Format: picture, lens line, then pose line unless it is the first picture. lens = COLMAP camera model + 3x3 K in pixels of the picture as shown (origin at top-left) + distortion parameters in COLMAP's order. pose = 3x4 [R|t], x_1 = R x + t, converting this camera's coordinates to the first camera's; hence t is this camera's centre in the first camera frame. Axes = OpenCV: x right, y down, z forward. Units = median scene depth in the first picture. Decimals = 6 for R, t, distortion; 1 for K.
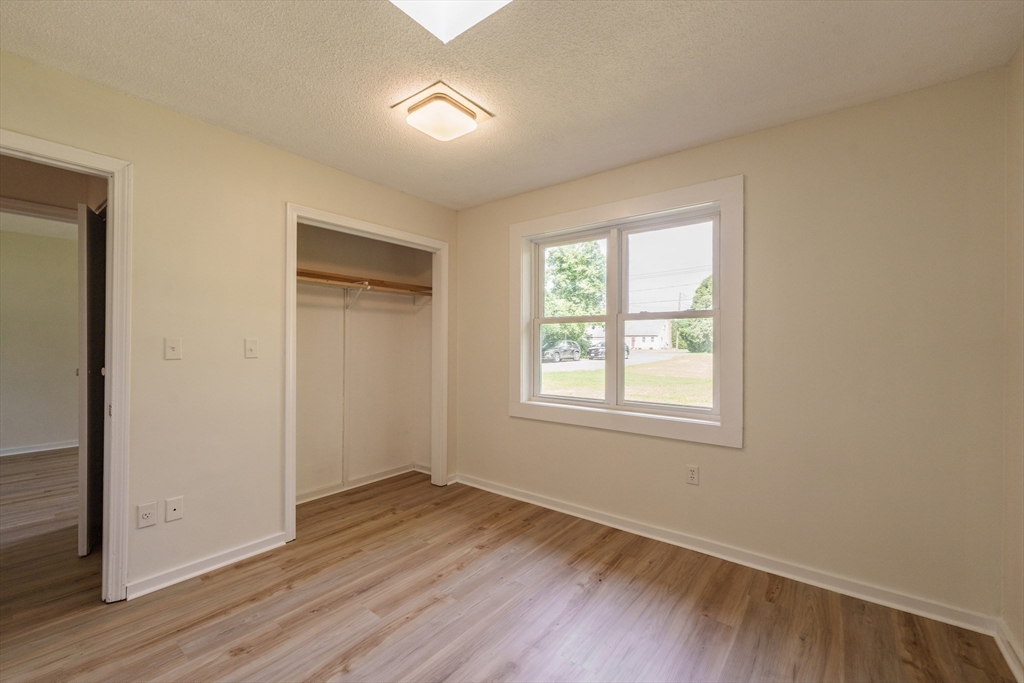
lens RADIAL K [[428.1, 0, 510.8], [0, 428.1, 338.8], [0, 0, 1]] dist [-0.003004, -0.000225]
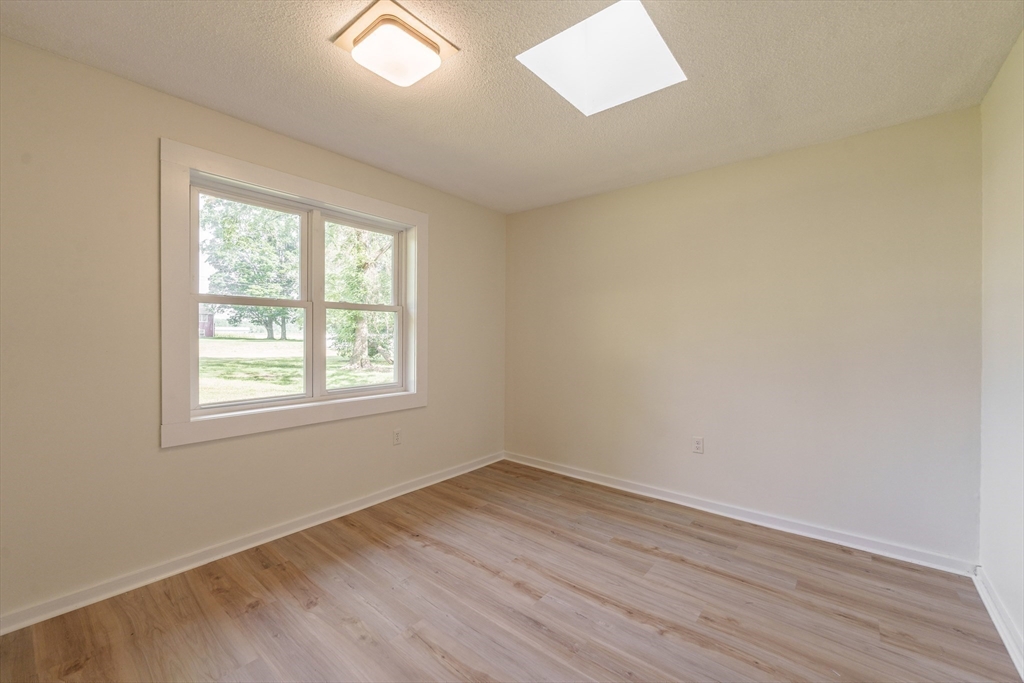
lens RADIAL K [[428.1, 0, 510.8], [0, 428.1, 338.8], [0, 0, 1]] dist [-0.003004, -0.000225]
pose [[0.006164, -0.014269, 0.999879, -0.796840], [-0.013807, 0.999802, 0.014353, 0.007243], [-0.999886, -0.013894, 0.005965, 0.643701]]
